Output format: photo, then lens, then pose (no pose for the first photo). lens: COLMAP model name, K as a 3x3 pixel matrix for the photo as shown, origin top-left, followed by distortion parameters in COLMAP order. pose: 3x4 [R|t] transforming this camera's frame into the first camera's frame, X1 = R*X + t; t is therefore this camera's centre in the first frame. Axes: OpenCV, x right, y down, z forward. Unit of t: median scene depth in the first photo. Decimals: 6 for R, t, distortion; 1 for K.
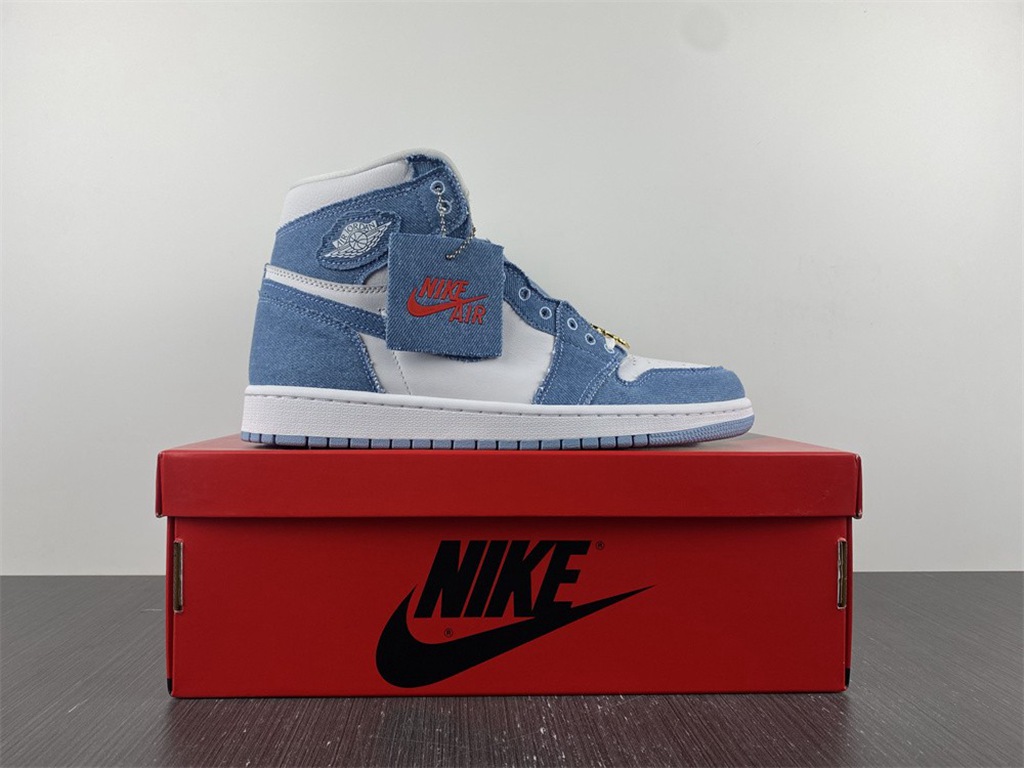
lens RADIAL K [[765.8, 0, 512.0], [0, 765.8, 384.0], [0, 0, 1]] dist [0.071125, -0.065324]
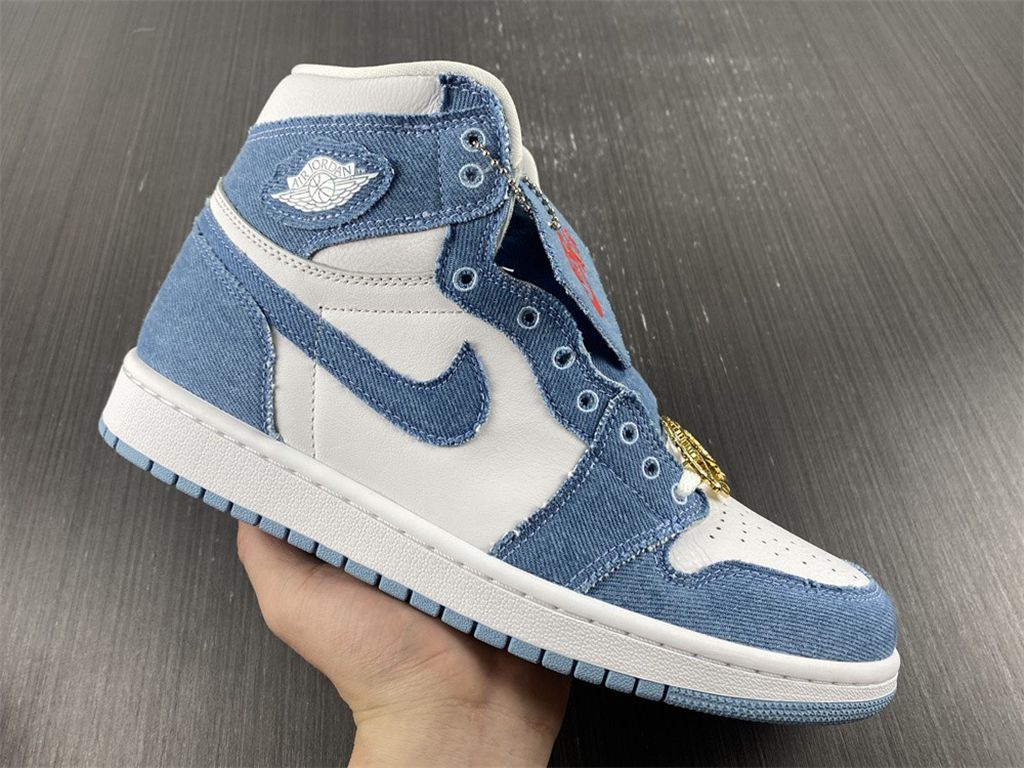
lens RADIAL K [[769.2, 0, 508.9], [0, 769.2, 371.9], [0, 0, 1]] dist [0.003967, 0.005057]
pose [[0.903074, 0.353942, -0.243274, 0.129034], [-0.330233, 0.934399, 0.133585, -0.179040], [0.274596, -0.040301, 0.960715, 0.451520]]
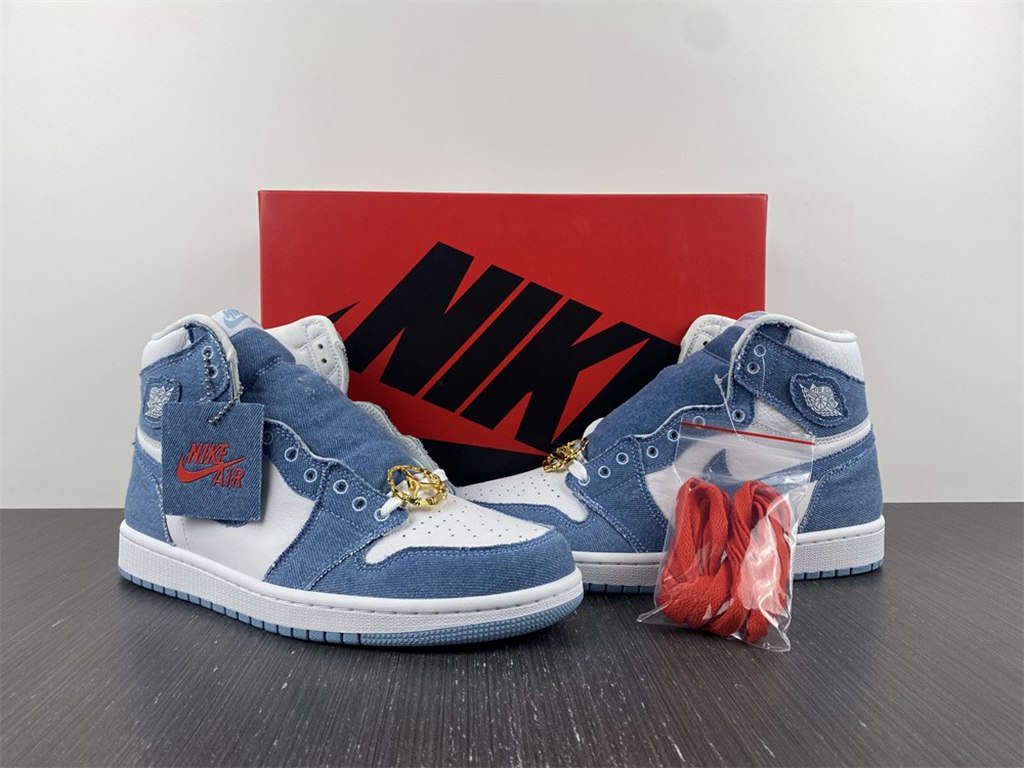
lens RADIAL K [[765.8, 0, 512.0], [0, 765.8, 384.0], [0, 0, 1]] dist [0.071125, -0.065324]
pose [[0.814432, 0.032915, -0.579325, 0.826176], [0.022809, 0.995802, 0.088643, -0.295972], [0.579811, -0.085408, 0.810262, 0.405350]]
